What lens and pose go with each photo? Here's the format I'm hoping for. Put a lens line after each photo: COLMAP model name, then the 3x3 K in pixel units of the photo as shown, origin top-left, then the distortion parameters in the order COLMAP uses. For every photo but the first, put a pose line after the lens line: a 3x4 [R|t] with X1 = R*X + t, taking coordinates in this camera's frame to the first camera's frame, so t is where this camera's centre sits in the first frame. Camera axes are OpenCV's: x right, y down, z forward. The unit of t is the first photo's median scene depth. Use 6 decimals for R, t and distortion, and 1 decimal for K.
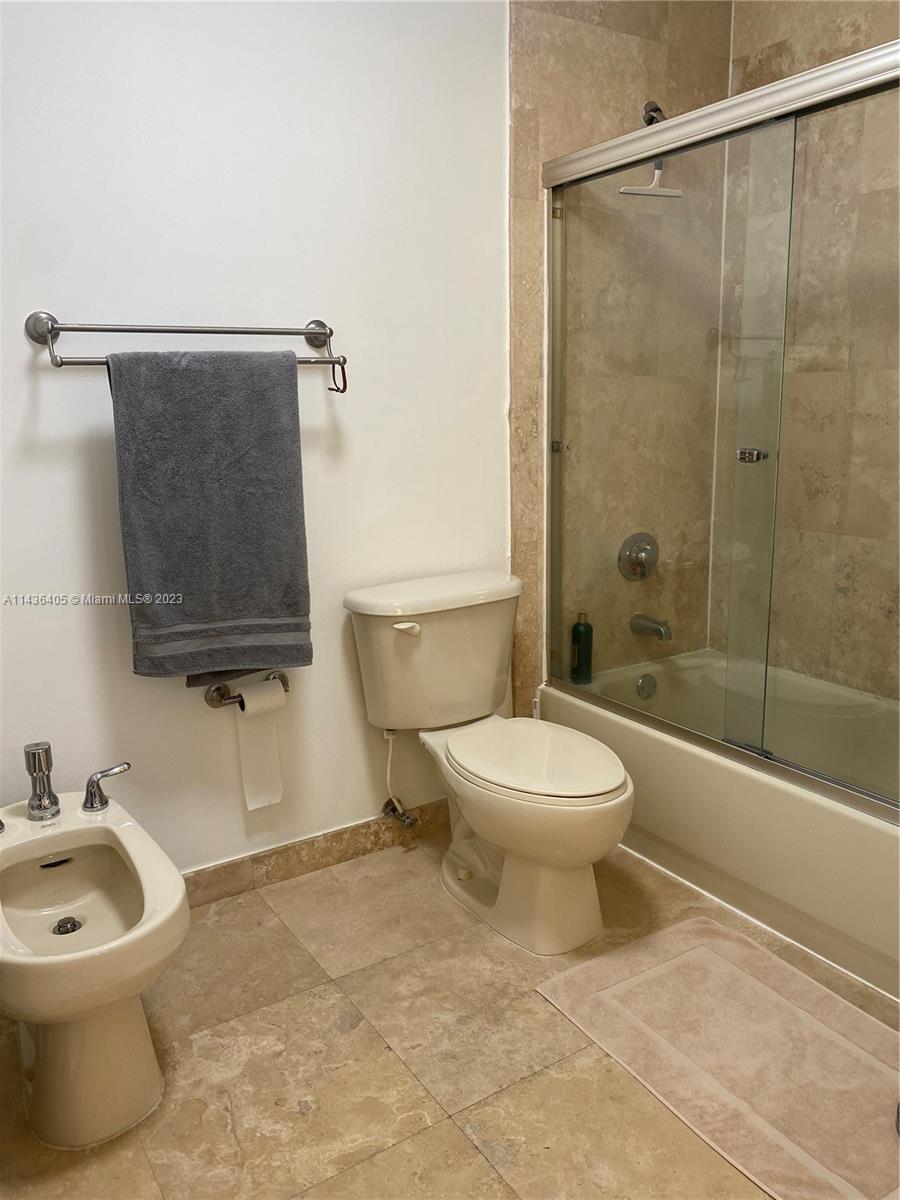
lens RADIAL K [[957.9, 0, 450.0], [0, 957.9, 600.0], [0, 0, 1]] dist [0.097900, -0.000942]
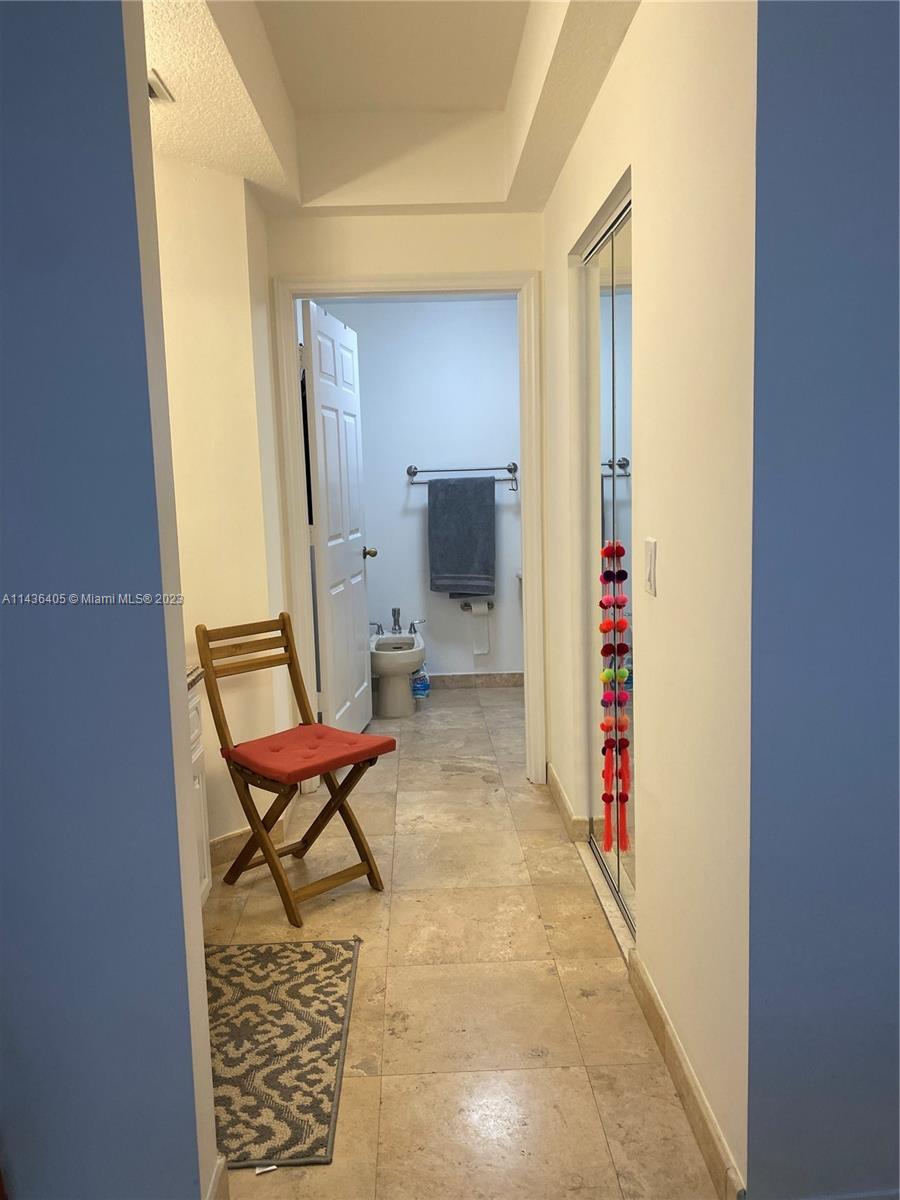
lens RADIAL K [[957.9, 0, 450.0], [0, 957.9, 600.0], [0, 0, 1]] dist [0.097900, -0.000942]
pose [[0.860365, 0.068351, -0.505074, 1.128256], [-0.103457, 0.993757, -0.041749, 0.214636], [0.499068, 0.088173, 0.862066, -1.365835]]
